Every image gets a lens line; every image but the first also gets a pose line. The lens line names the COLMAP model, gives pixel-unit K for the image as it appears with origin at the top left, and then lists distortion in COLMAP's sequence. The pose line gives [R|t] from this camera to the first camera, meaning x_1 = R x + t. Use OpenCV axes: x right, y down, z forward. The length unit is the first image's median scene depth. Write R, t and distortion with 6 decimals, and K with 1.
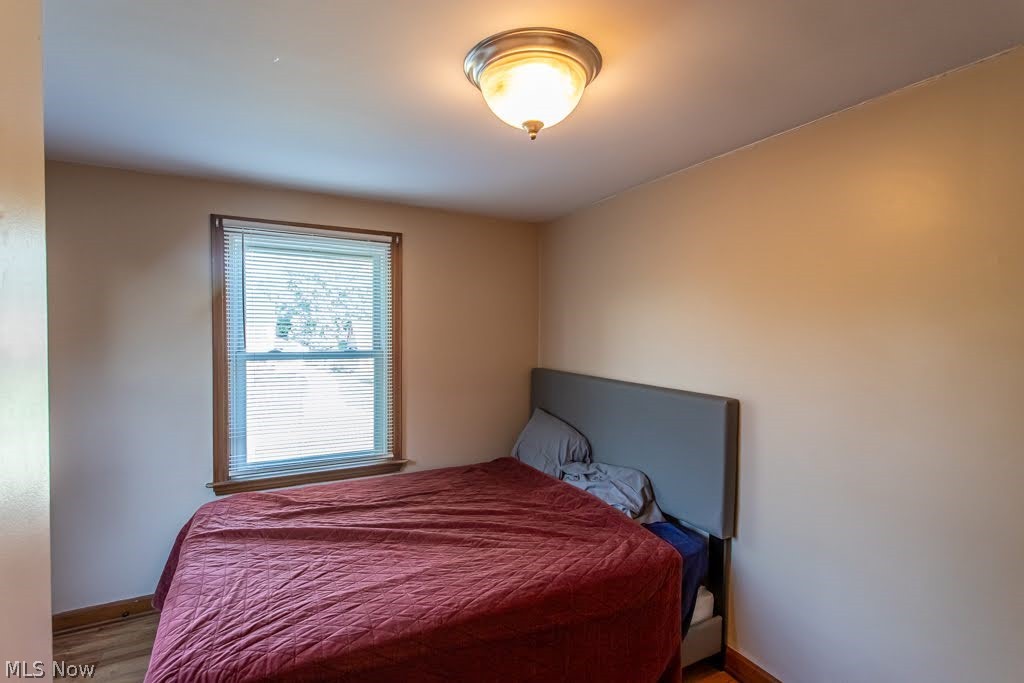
lens RADIAL K [[488.0, 0, 485.9], [0, 488.0, 340.6], [0, 0, 1]] dist [0.001659, 0.000279]
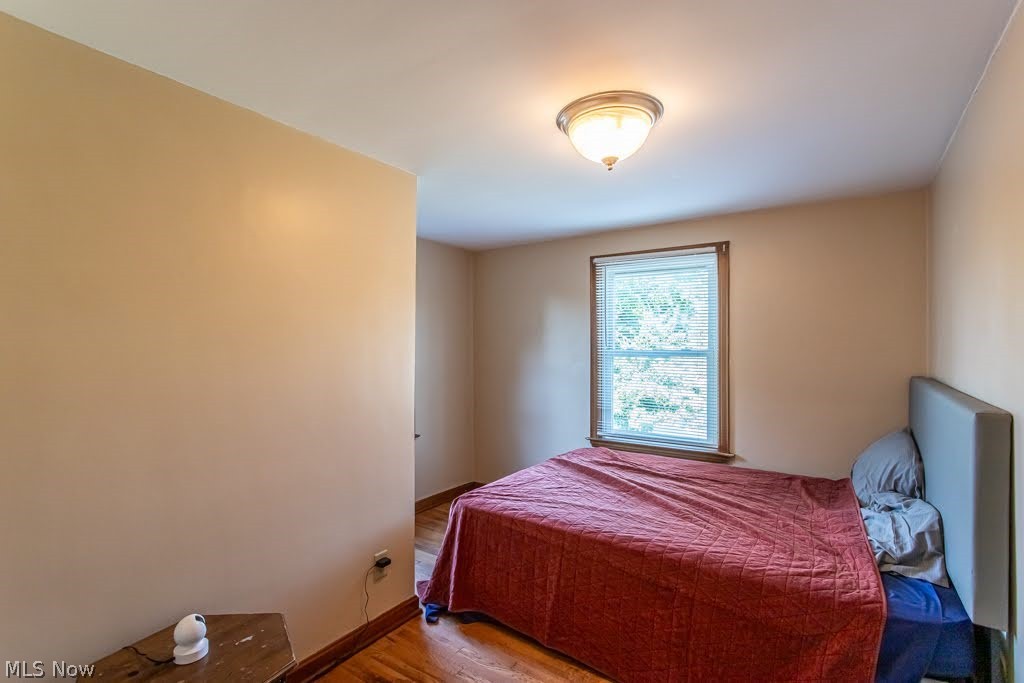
lens RADIAL K [[485.3, 0, 512.0], [0, 485.3, 341.5], [0, 0, 1]] dist [0.000720, 0.000090]
pose [[0.461979, -0.012037, -0.886809, 0.665077], [-0.018837, 0.999549, -0.023380, 0.042507], [0.886691, 0.027506, 0.461544, 0.108296]]
